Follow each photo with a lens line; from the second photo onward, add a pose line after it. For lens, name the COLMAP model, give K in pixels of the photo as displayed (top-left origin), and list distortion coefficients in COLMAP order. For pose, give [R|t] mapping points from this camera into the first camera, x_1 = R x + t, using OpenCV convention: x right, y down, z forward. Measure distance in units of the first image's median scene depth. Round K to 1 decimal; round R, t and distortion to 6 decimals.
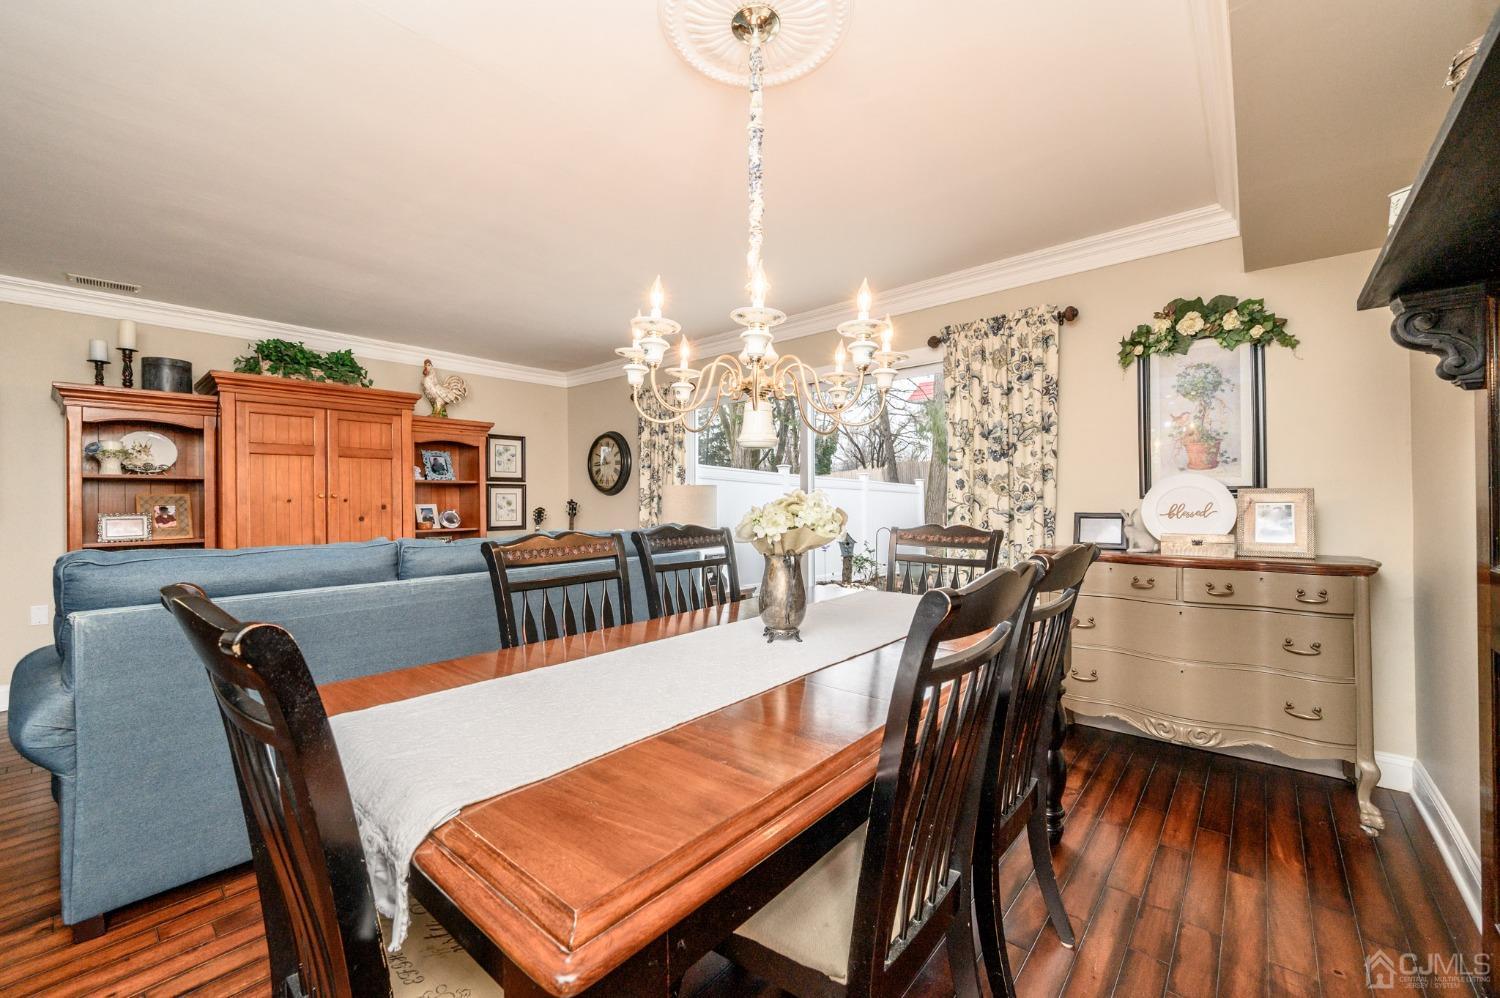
lens RADIAL K [[592.3, 0, 751.0], [0, 592.3, 484.5], [0, 0, 1]] dist [0.000610, 0.000002]
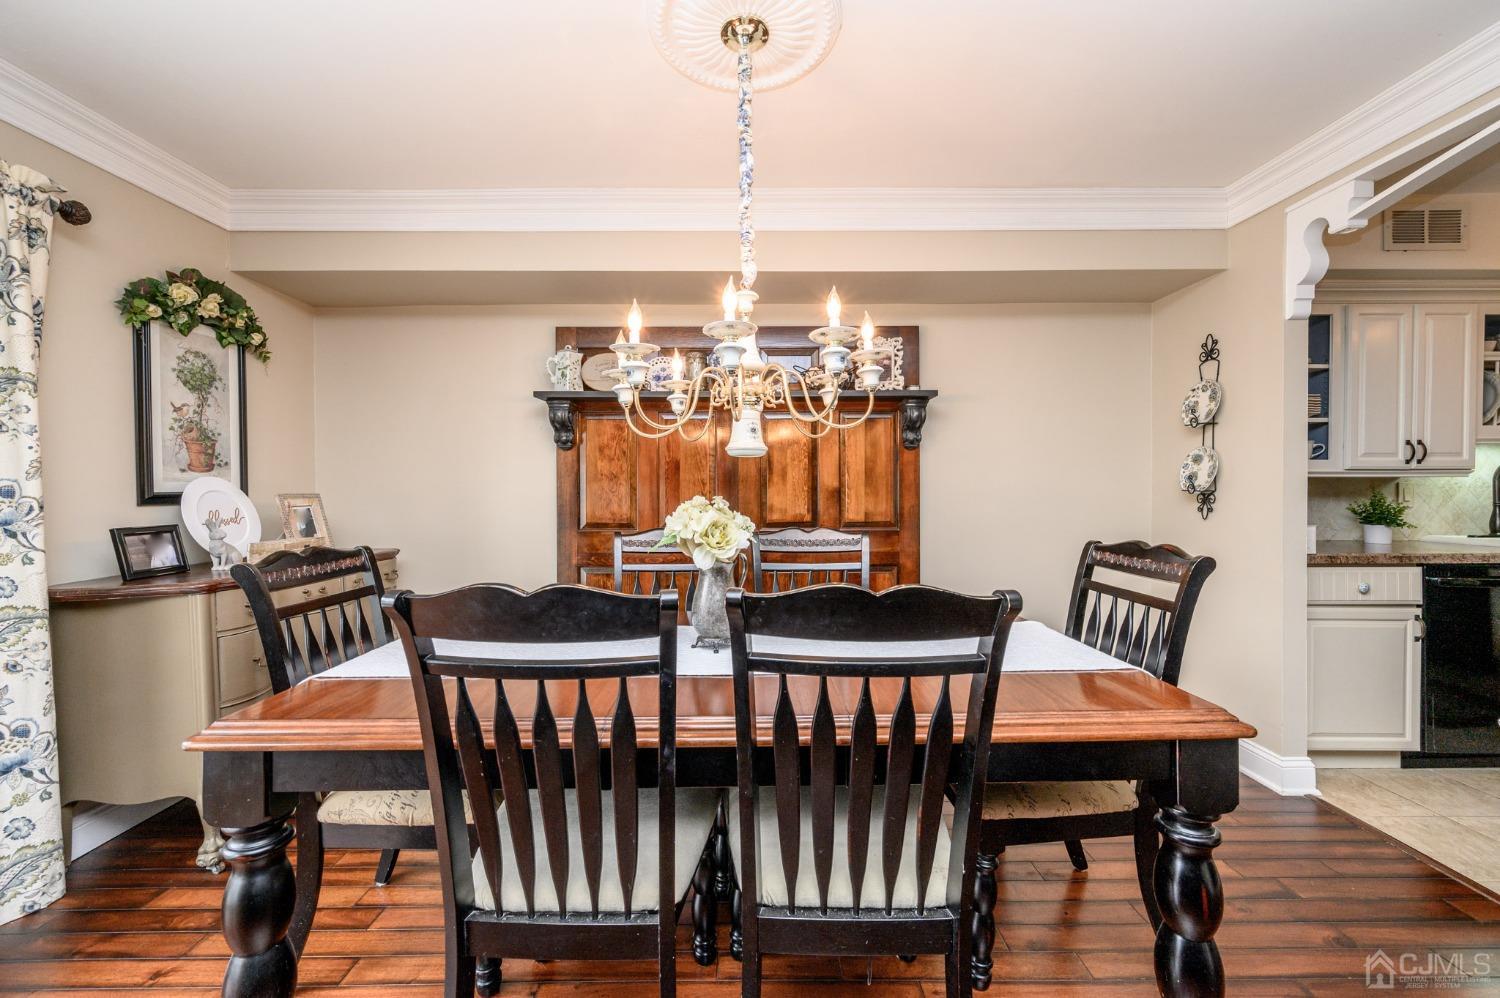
lens RADIAL K [[587.9, 0, 750.3], [0, 587.9, 494.9], [0, 0, 1]] dist [-0.000270, -0.000038]
pose [[-0.654421, 0.003065, 0.756124, -0.380489], [-0.007071, 0.999923, -0.010172, 0.010046], [-0.756097, -0.012003, -0.654349, 0.826975]]
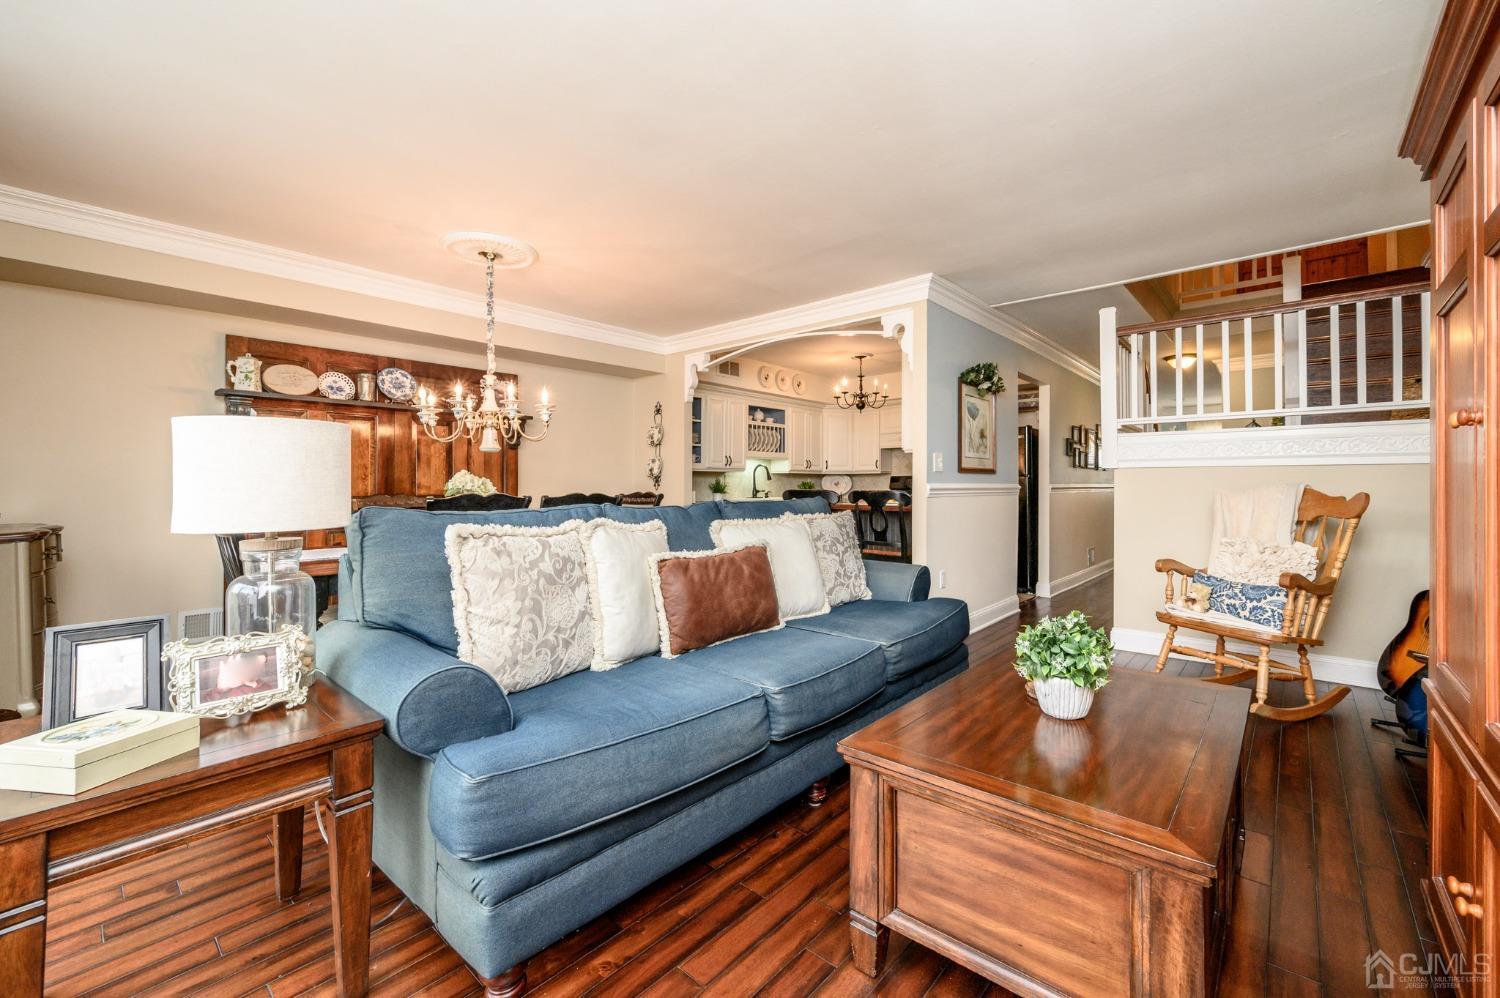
lens RADIAL K [[609.0, 0, 761.2], [0, 609.0, 478.9], [0, 0, 1]] dist [0.000621, 0.000157]
pose [[-0.999851, 0.013421, 0.010853, -0.503601], [0.013041, 0.999323, -0.034410, 0.066352], [-0.011307, -0.034263, -0.999349, 1.609755]]
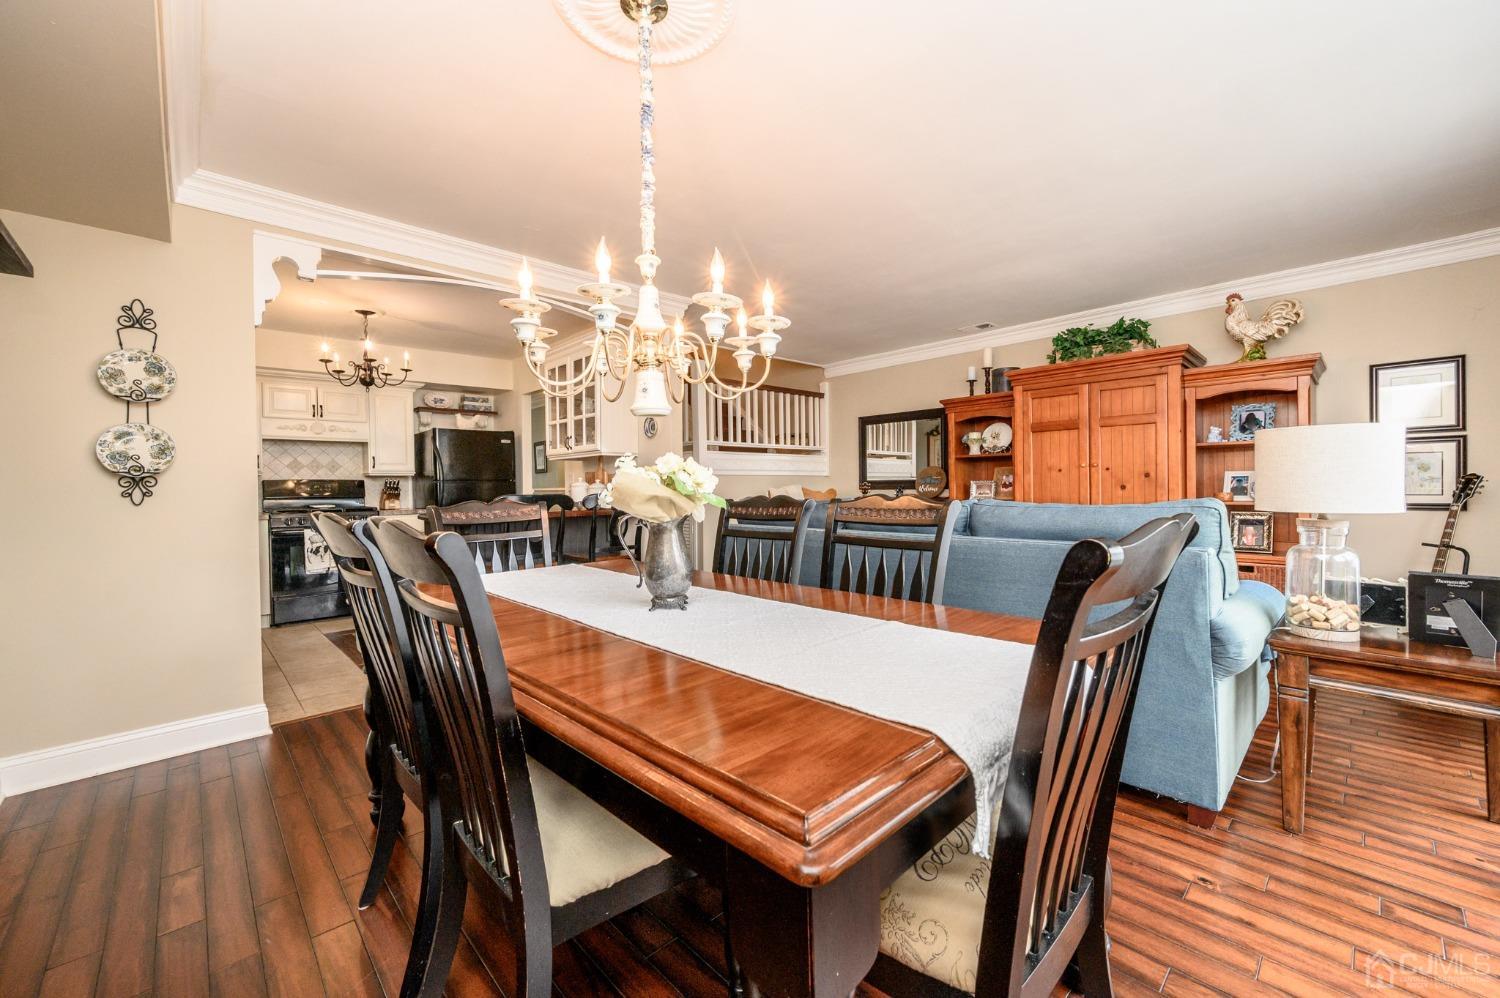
lens RADIAL K [[600.5, 0, 759.2], [0, 600.5, 489.0], [0, 0, 1]] dist [0.005317, -0.000075]
pose [[-0.093329, 0.018885, -0.995456, 0.537371], [0.039271, 0.999112, 0.015272, 0.029844], [0.994861, -0.037668, -0.093988, 0.636992]]
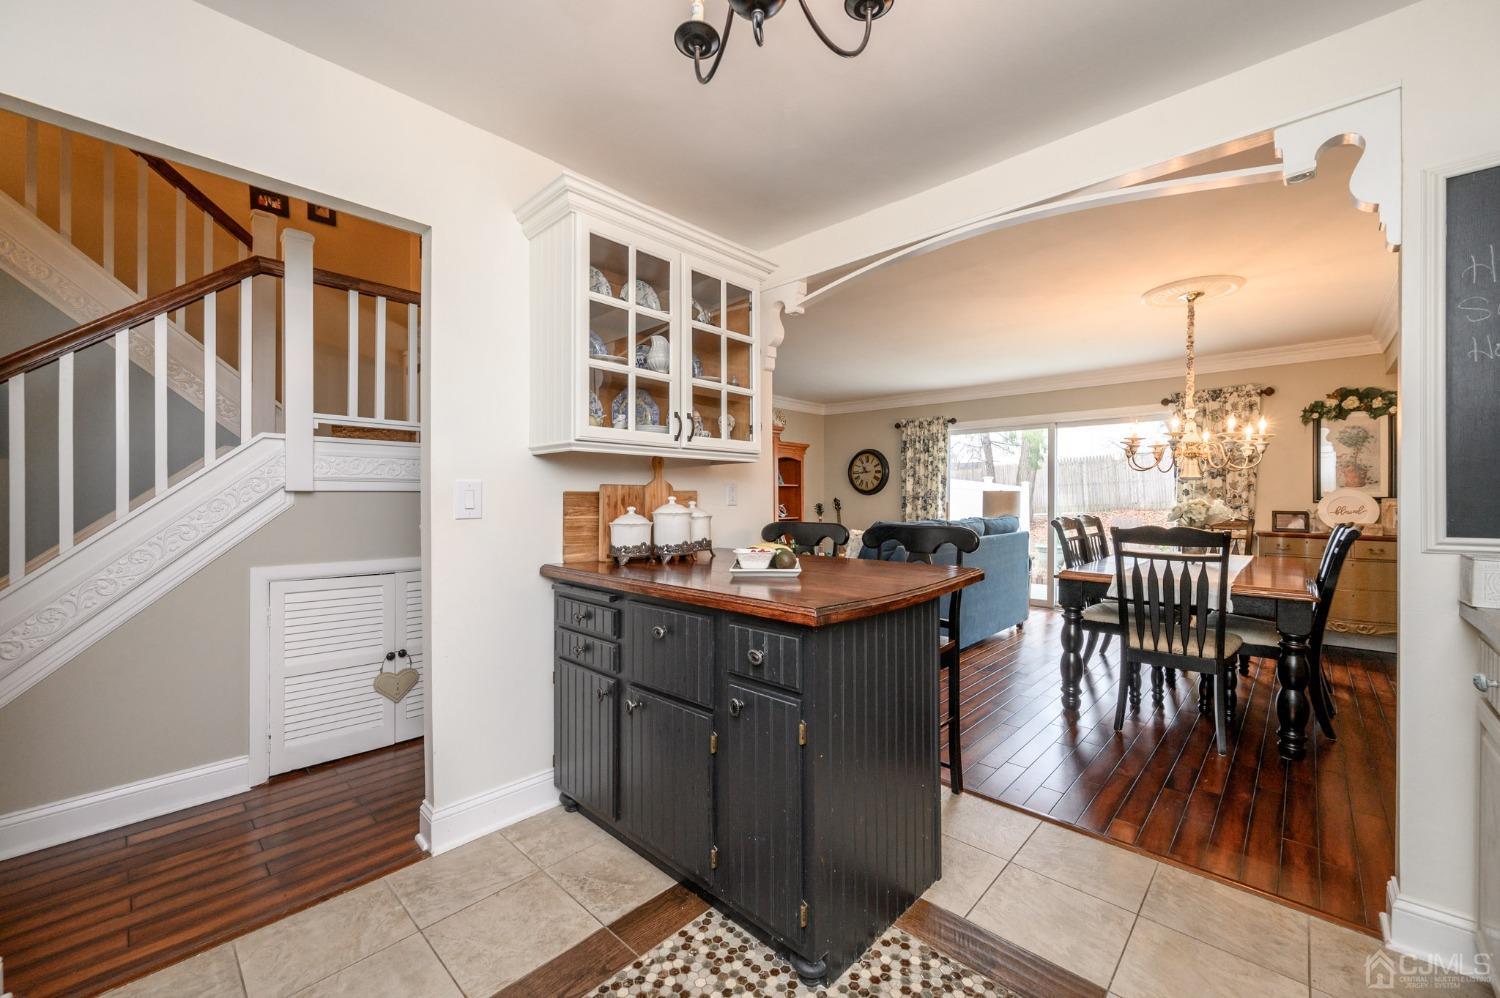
lens RADIAL K [[587.9, 0, 750.3], [0, 587.9, 494.9], [0, 0, 1]] dist [-0.000270, -0.000038]
pose [[0.999638, 0.013129, -0.023487, -0.842196], [-0.012651, 0.999712, 0.020381, -0.012310], [0.023748, -0.020077, 0.999516, -0.665132]]
